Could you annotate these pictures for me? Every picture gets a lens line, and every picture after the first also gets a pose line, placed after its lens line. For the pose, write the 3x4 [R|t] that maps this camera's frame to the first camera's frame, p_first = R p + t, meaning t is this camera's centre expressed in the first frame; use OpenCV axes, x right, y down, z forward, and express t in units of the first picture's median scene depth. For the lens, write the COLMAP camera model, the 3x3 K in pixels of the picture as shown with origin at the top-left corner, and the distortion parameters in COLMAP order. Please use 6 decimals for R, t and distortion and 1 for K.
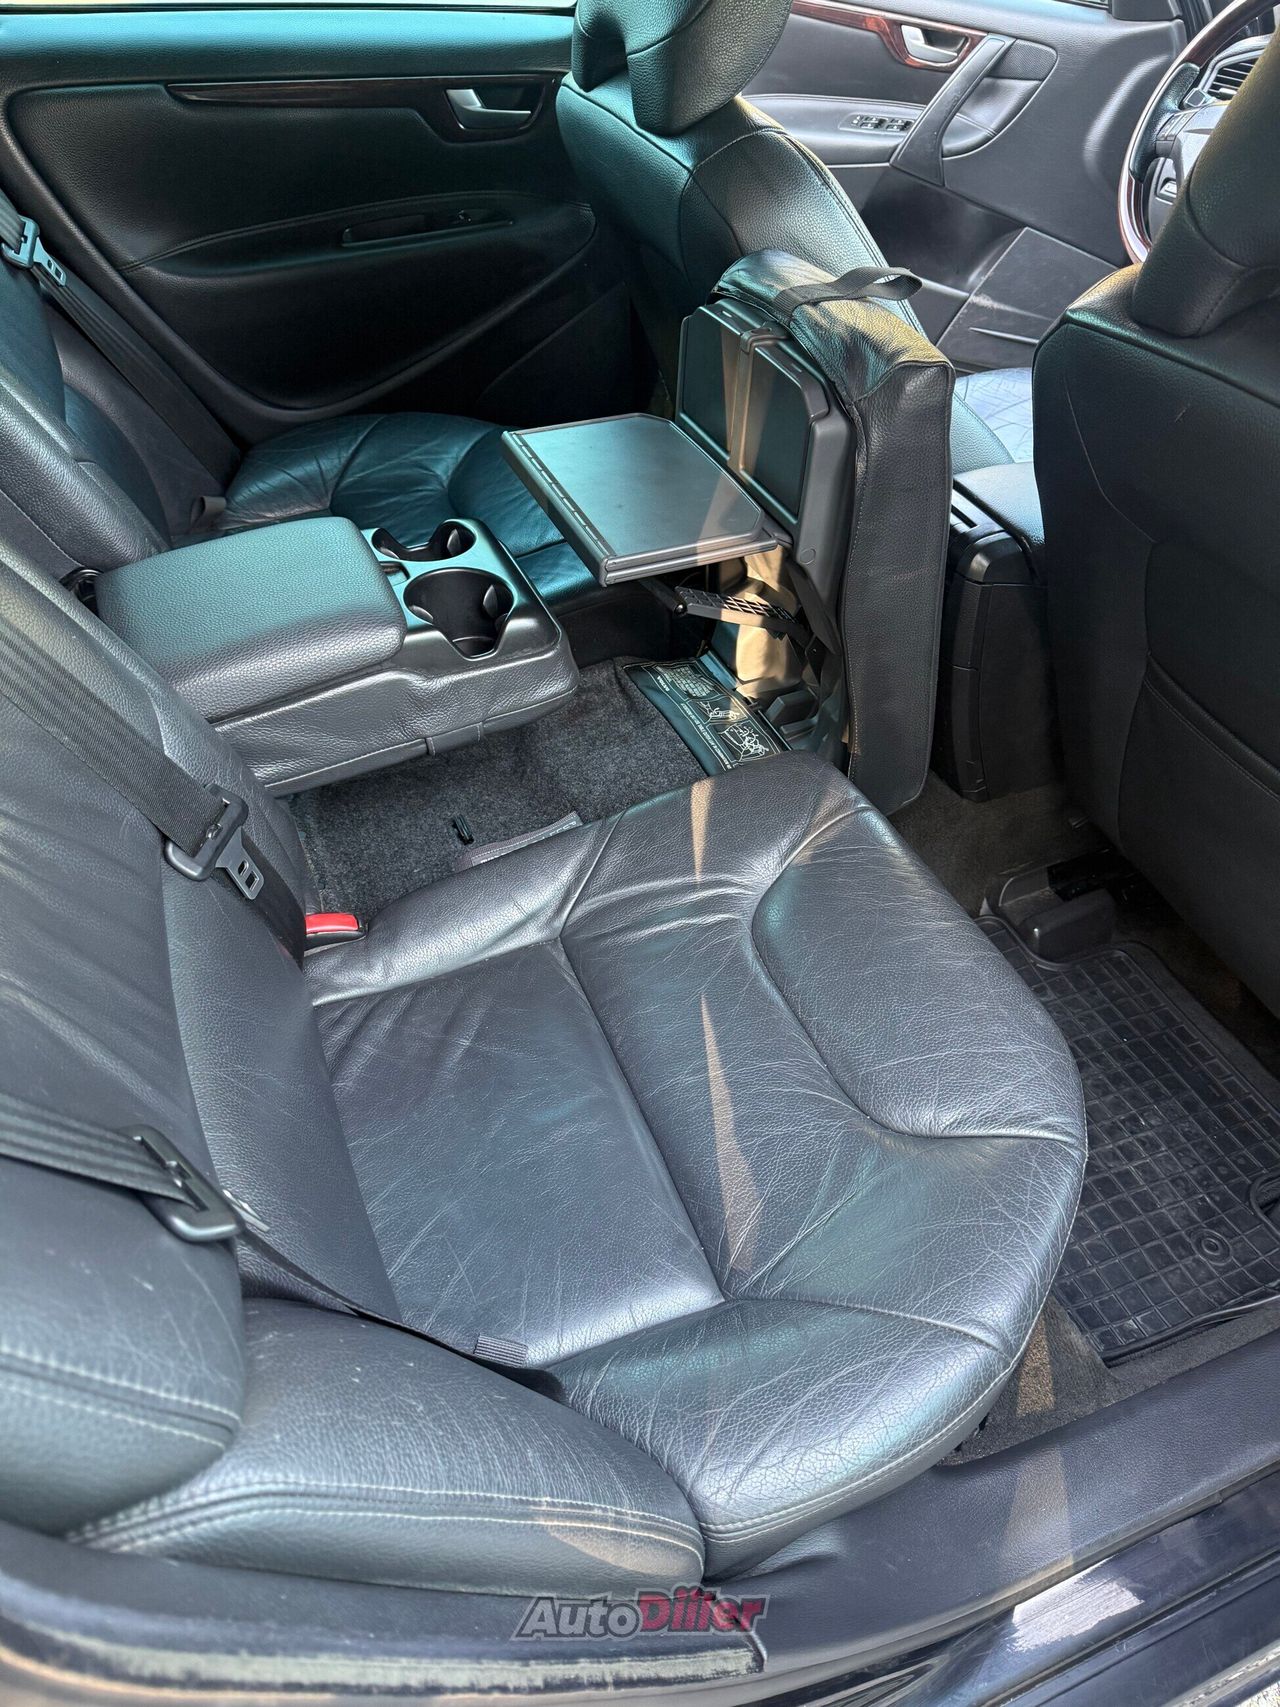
lens RADIAL K [[1252.5, 0, 640.0], [0, 1252.5, 853.5], [0, 0, 1]] dist [-0.001895, -0.005695]
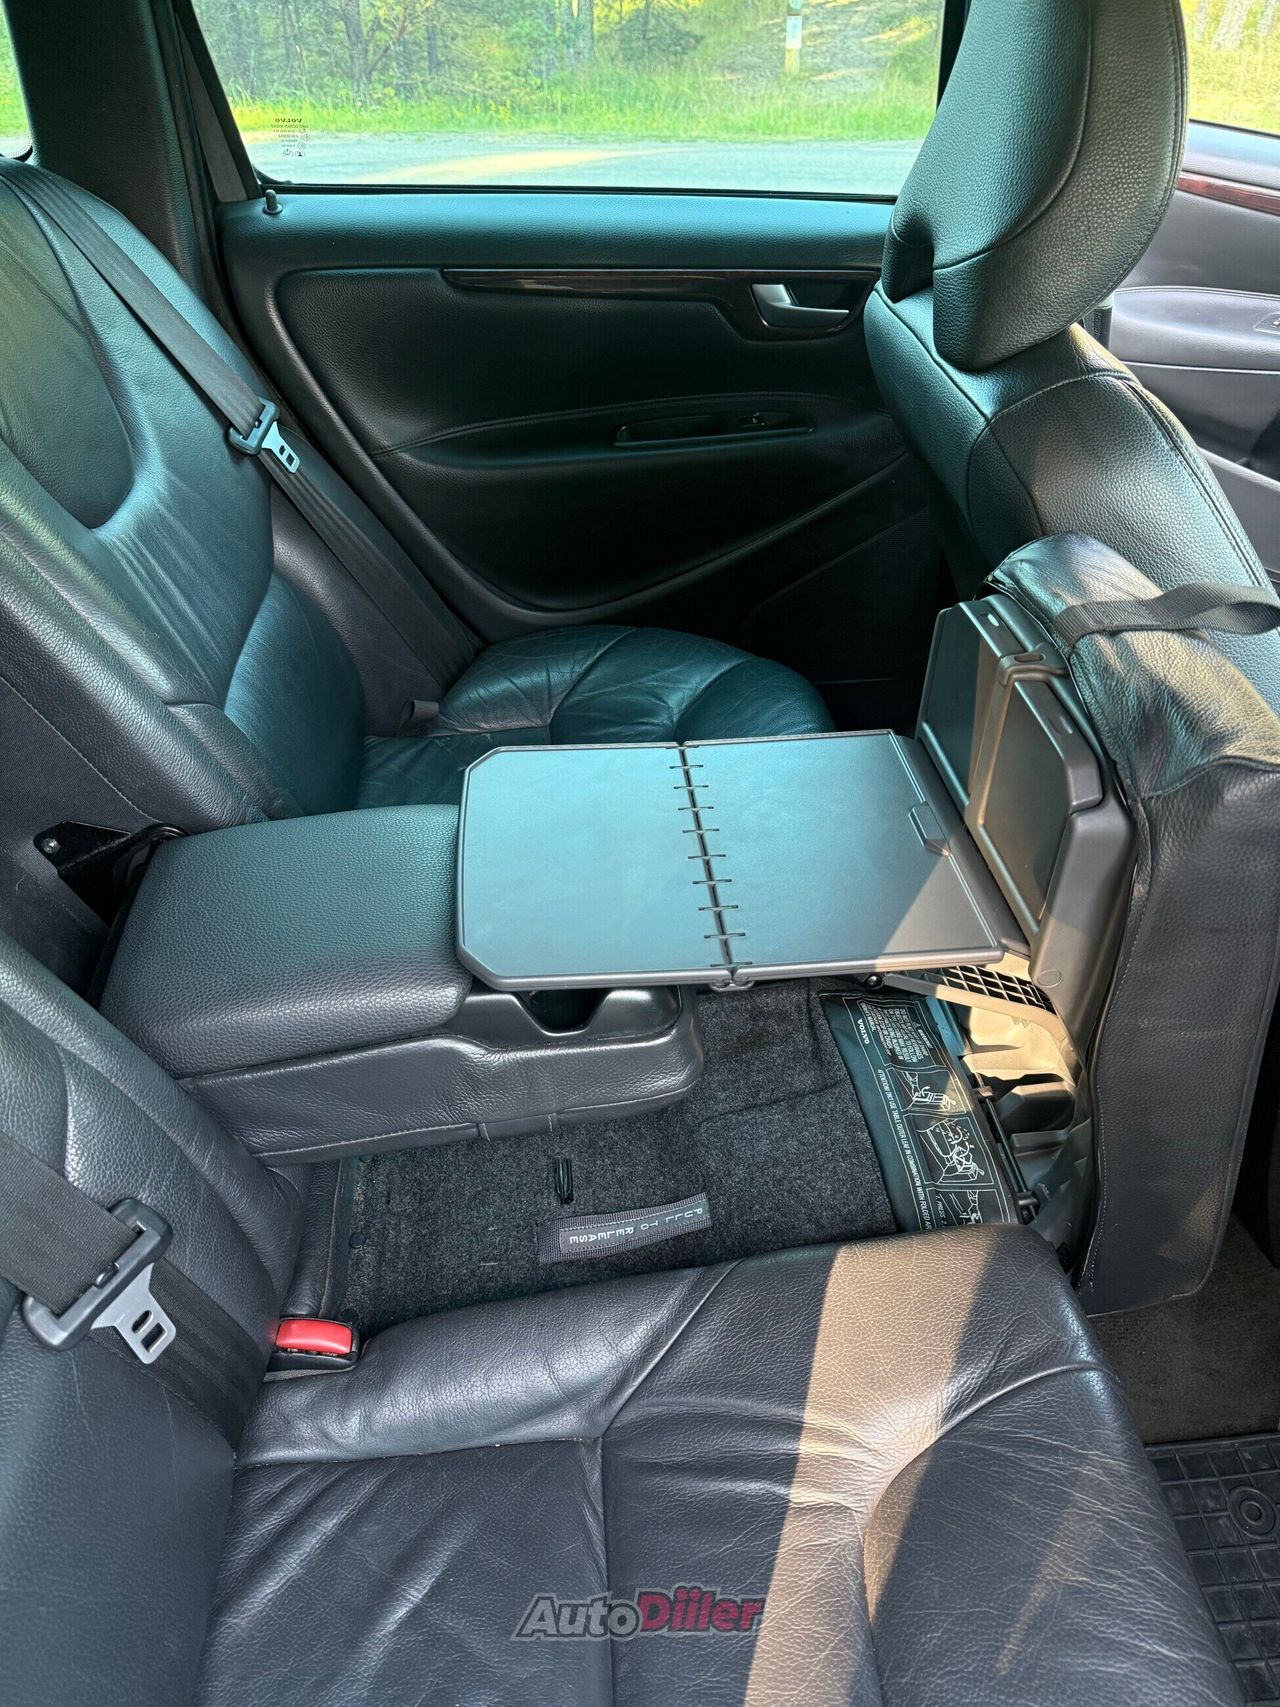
lens RADIAL K [[1199.8, 0, 642.3], [0, 1199.8, 814.5], [0, 0, 1]] dist [0.142054, -0.265791]
pose [[0.947556, 0.162826, -0.274999, 0.084354], [-0.189961, 0.978929, -0.074919, -0.214785], [0.257006, 0.123229, 0.958521, 0.264378]]
